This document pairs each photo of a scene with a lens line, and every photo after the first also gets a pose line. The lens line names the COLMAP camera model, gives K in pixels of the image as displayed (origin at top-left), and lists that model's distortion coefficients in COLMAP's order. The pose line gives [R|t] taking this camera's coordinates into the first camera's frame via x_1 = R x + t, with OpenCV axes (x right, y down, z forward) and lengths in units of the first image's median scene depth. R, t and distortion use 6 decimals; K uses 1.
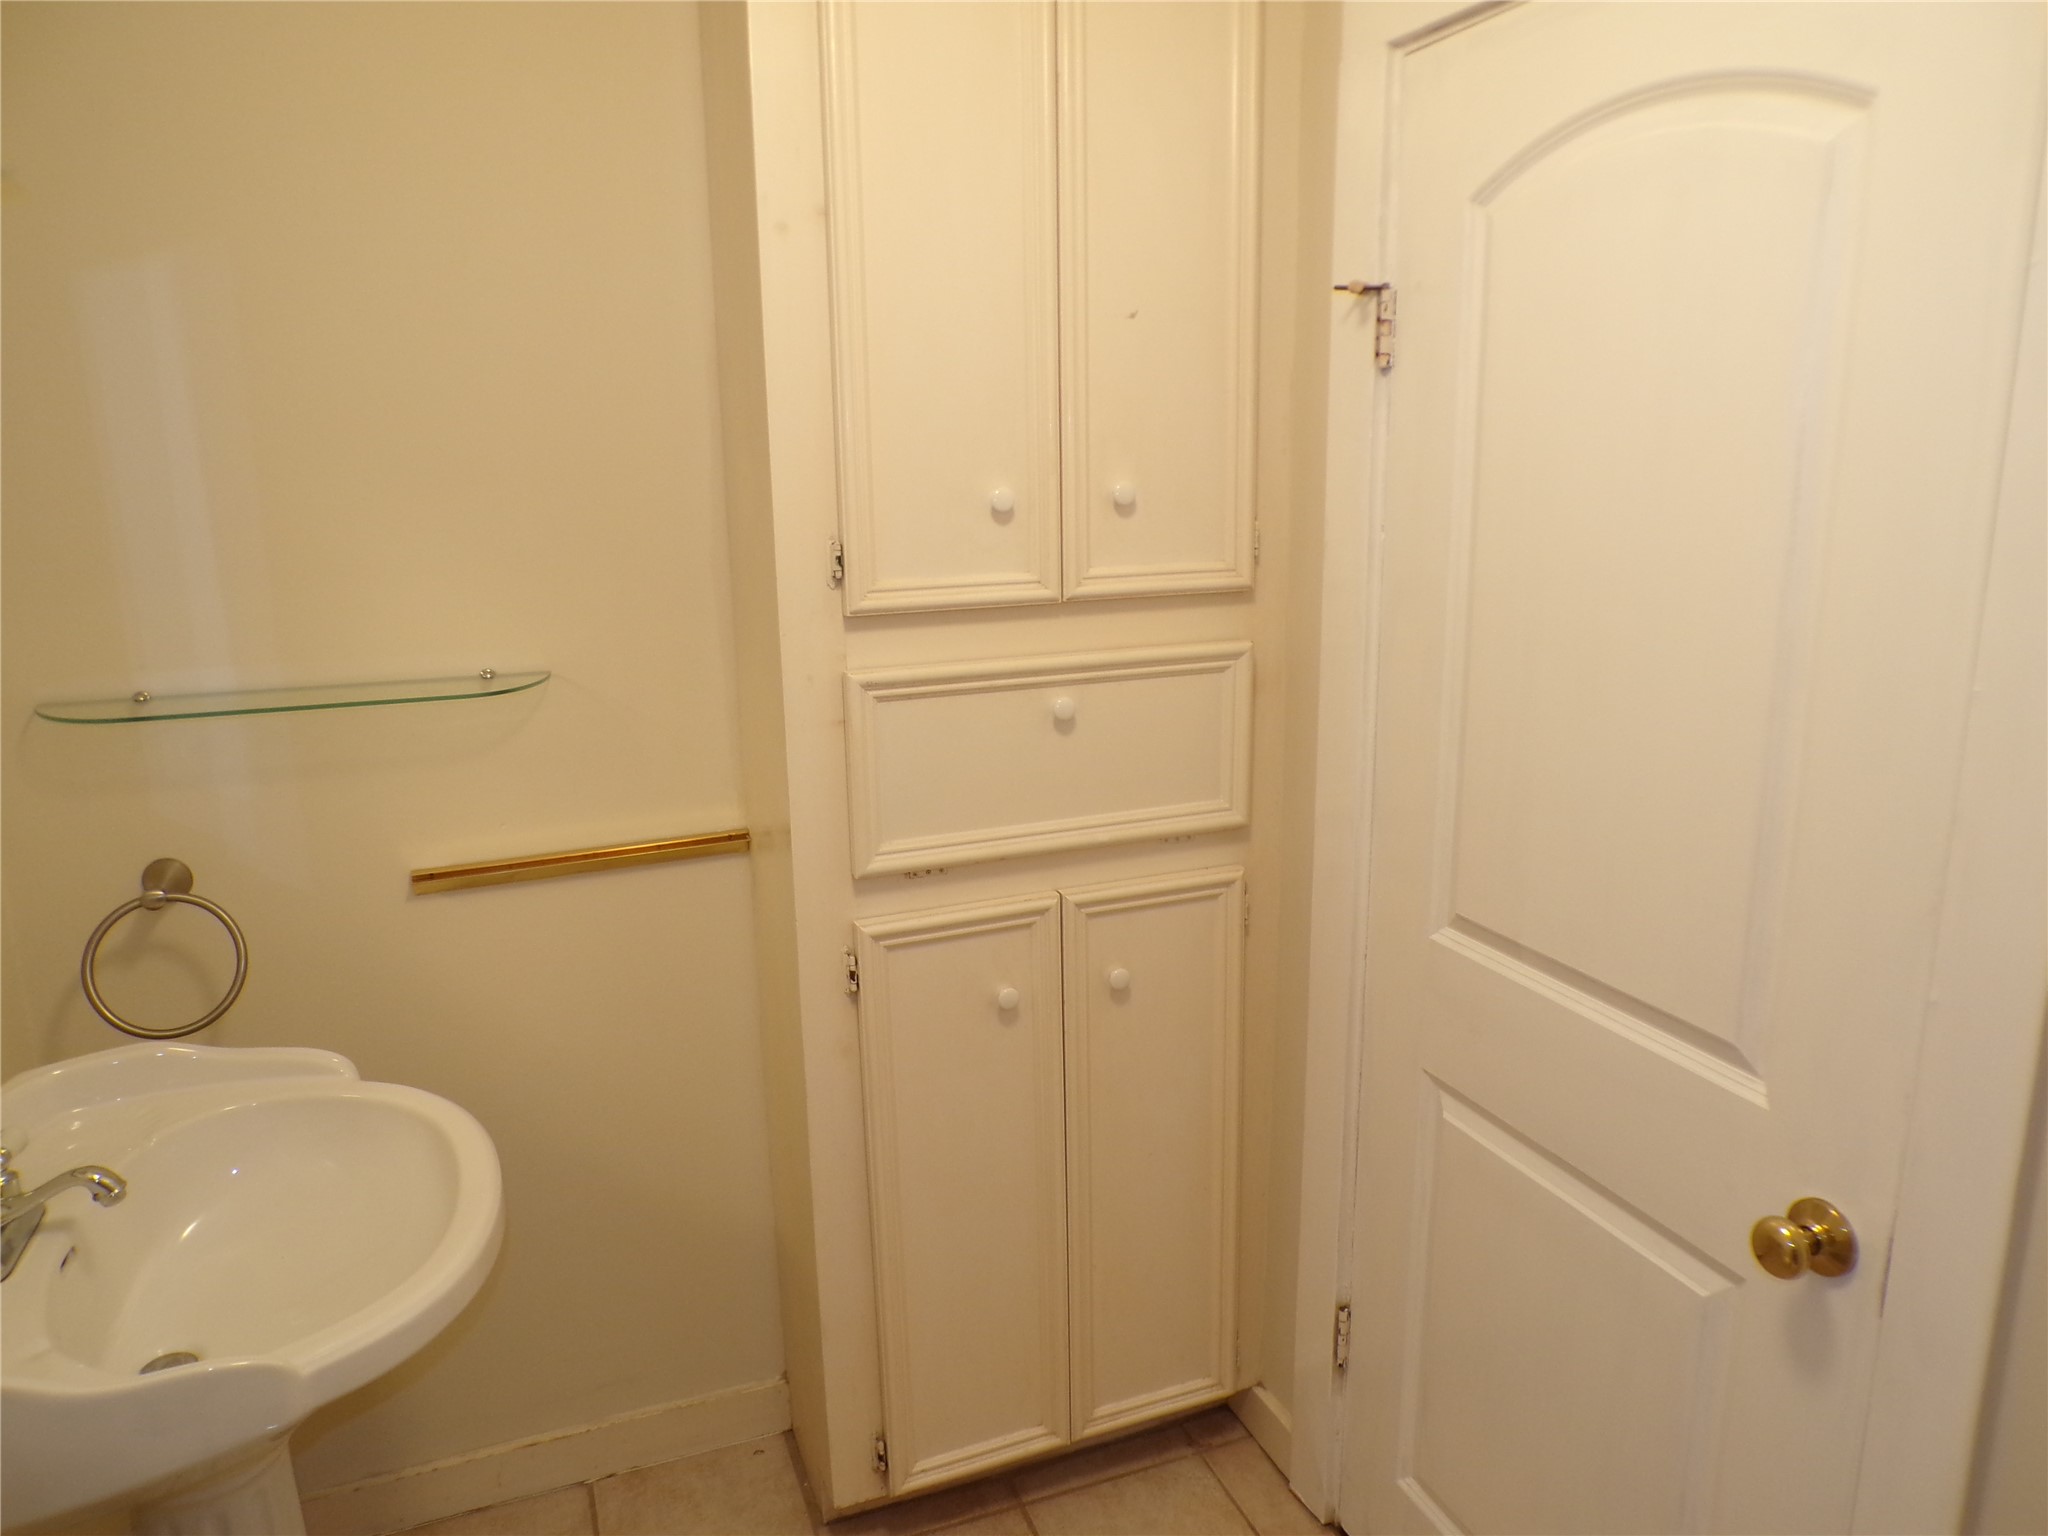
lens RADIAL K [[1383.3, 0, 1024.0], [0, 1383.3, 768.0], [0, 0, 1]] dist [-0.048579, 0.026858]
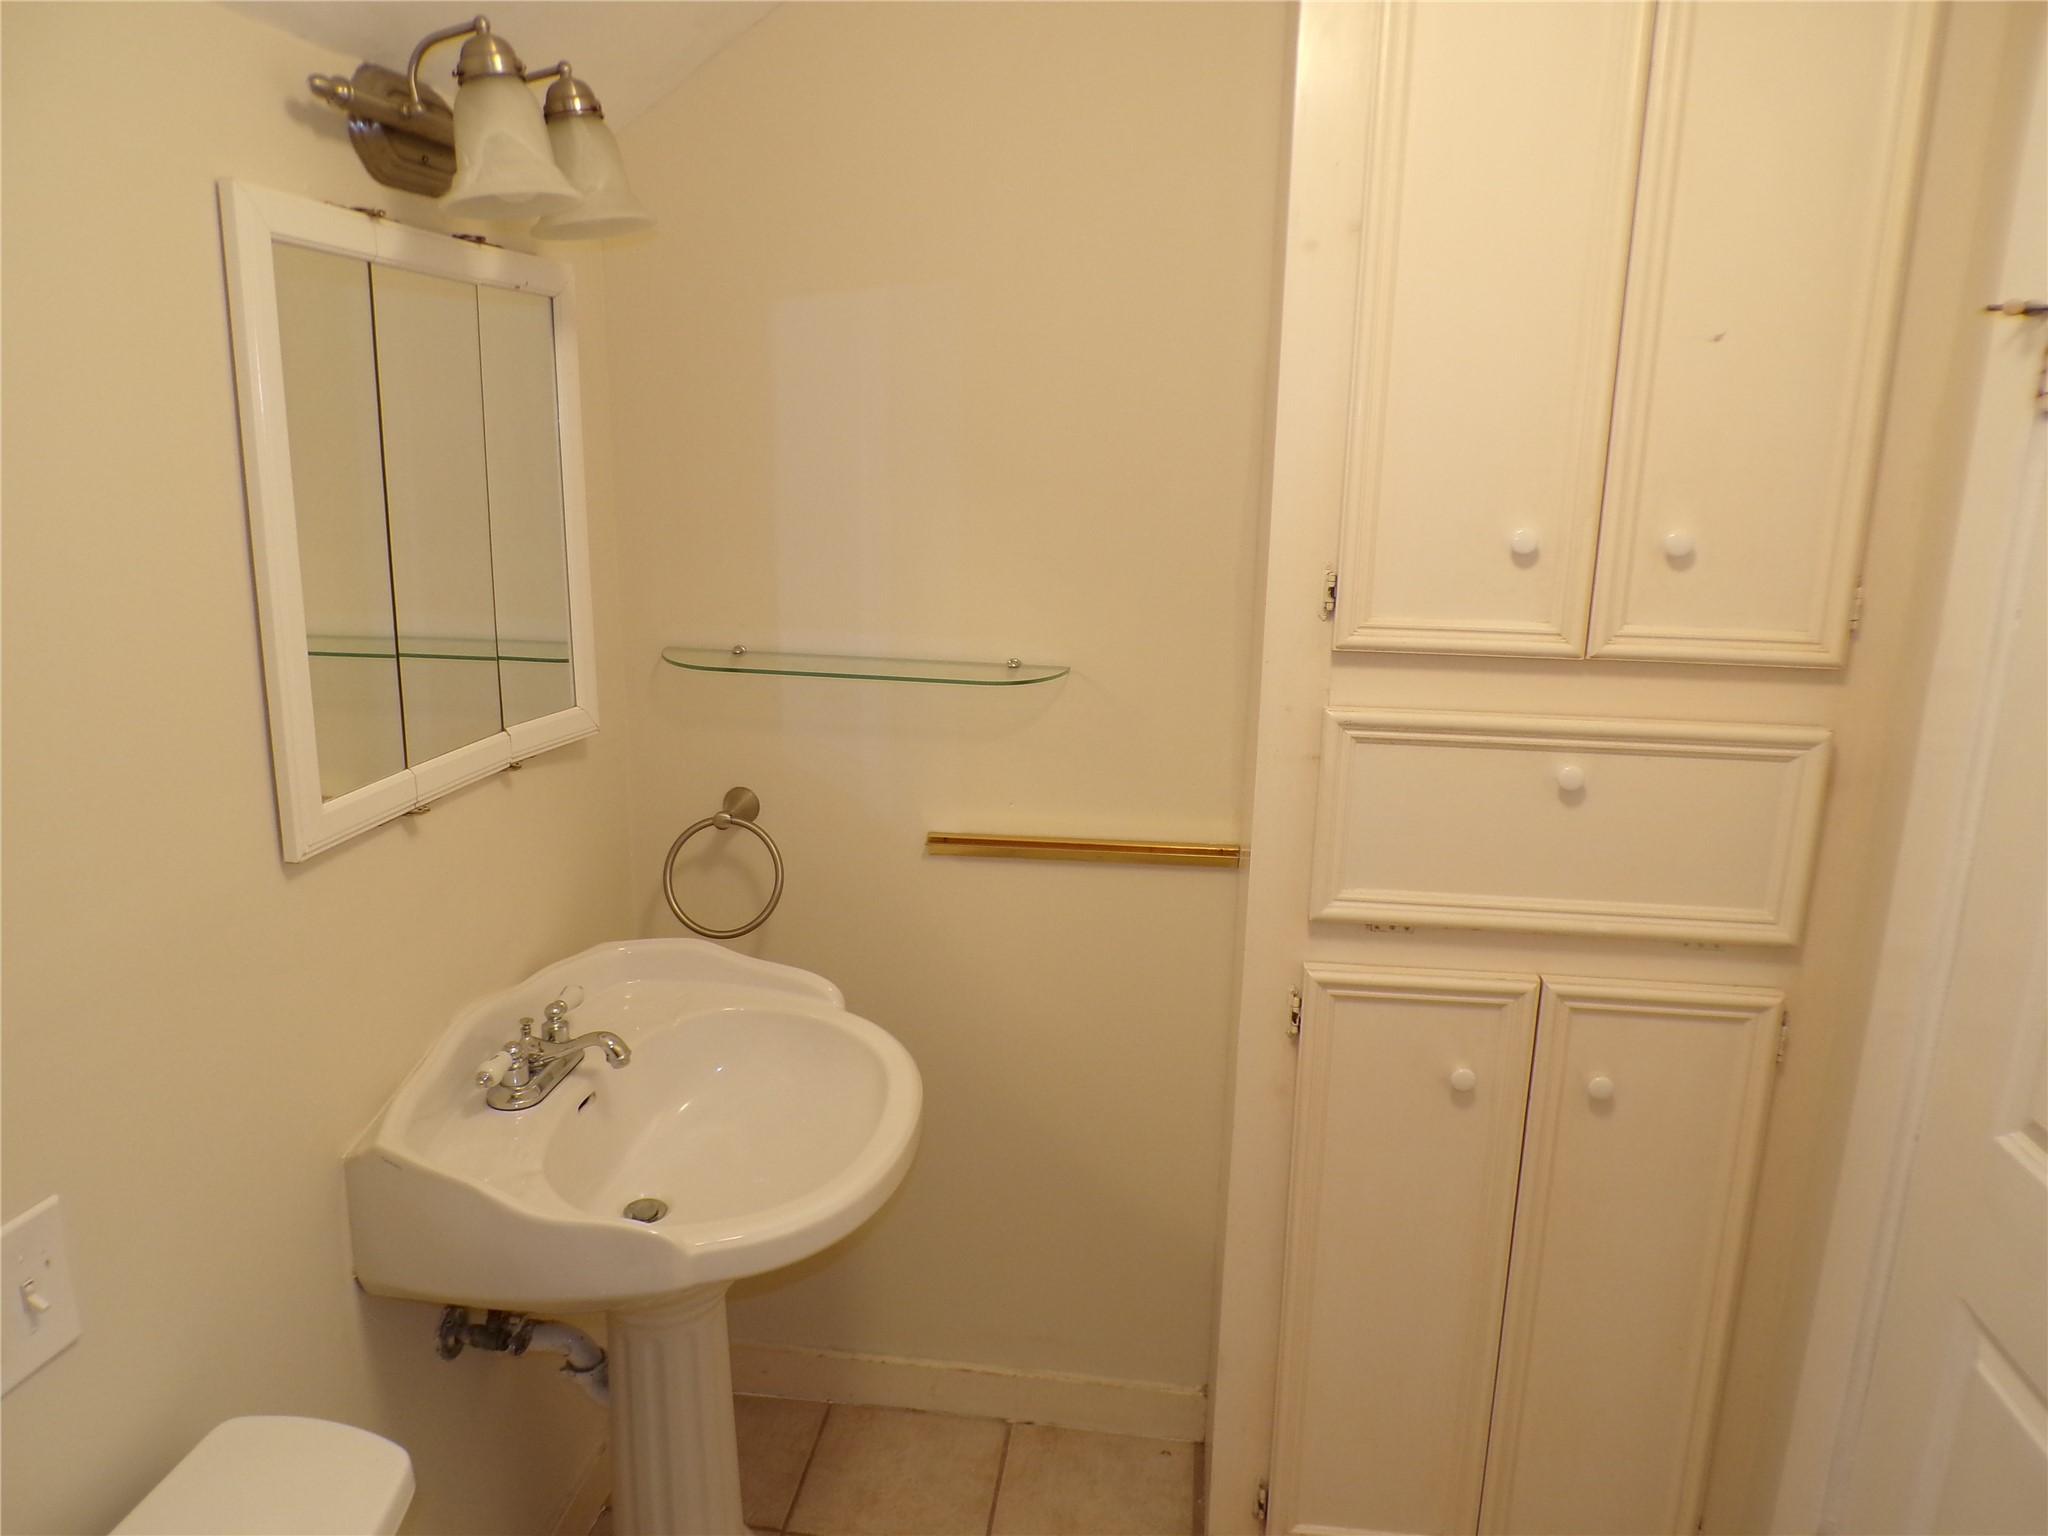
lens RADIAL K [[1383.3, 0, 1024.0], [0, 1383.3, 768.0], [0, 0, 1]] dist [-0.048579, 0.026858]
pose [[0.872963, 0.149203, -0.464408, 0.131411], [-0.143856, 0.988474, 0.047161, -0.040300], [0.466092, 0.025638, 0.884365, 0.051103]]
